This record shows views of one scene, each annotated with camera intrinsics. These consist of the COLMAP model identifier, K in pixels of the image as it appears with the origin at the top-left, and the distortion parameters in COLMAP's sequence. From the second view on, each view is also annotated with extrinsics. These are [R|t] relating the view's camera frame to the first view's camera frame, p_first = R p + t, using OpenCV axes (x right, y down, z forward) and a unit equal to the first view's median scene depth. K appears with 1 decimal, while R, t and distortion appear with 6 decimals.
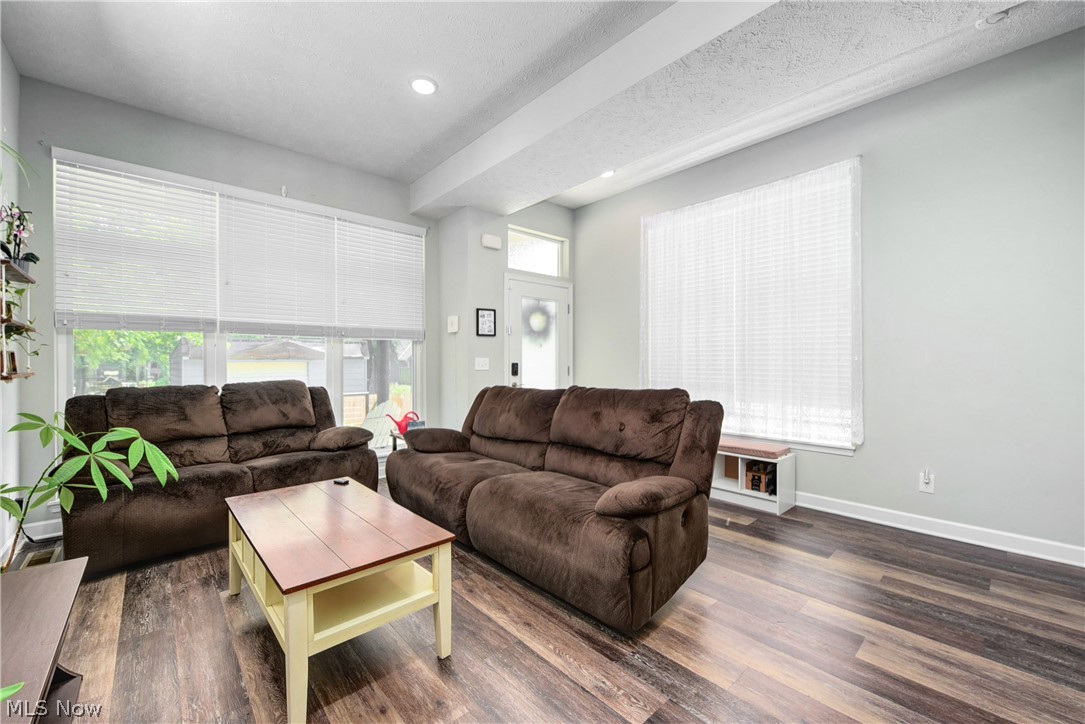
lens RADIAL K [[433.0, 0, 542.2], [0, 433.0, 368.1], [0, 0, 1]] dist [-0.009602, -0.000073]
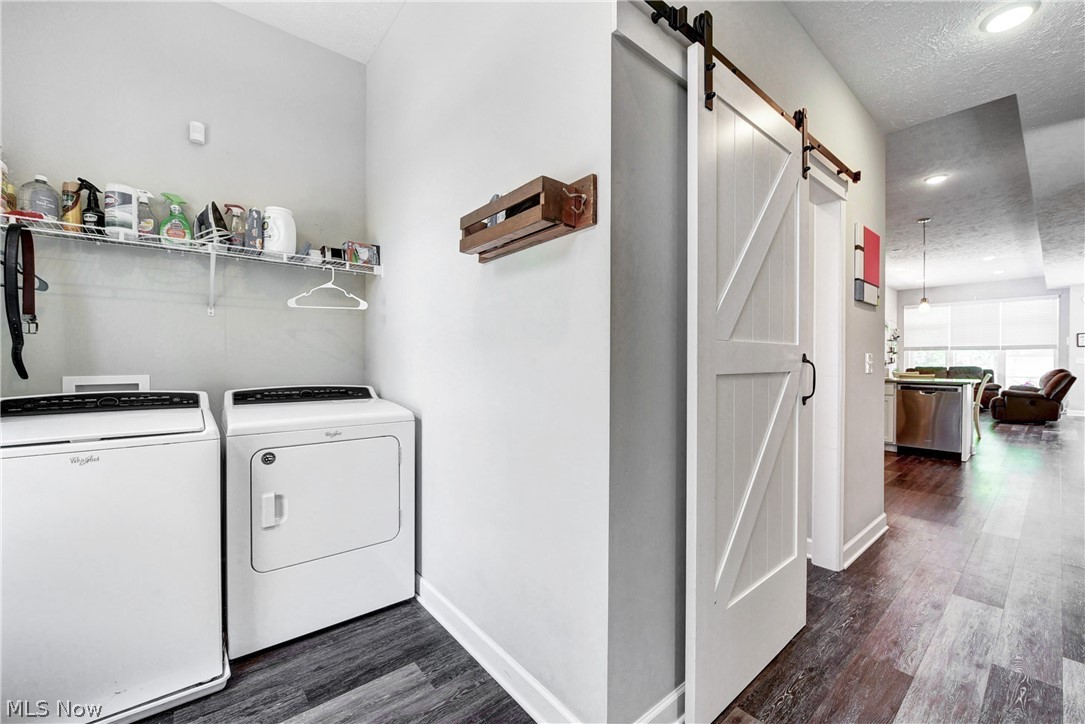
lens RADIAL K [[433.1, 0, 544.8], [0, 433.1, 363.4], [0, 0, 1]] dist [-0.008762, -0.000483]
pose [[-0.034303, 0.010771, -0.999353, 2.228788], [-0.011413, 0.999873, 0.011168, 0.010688], [0.999346, 0.011788, -0.034175, -1.647395]]
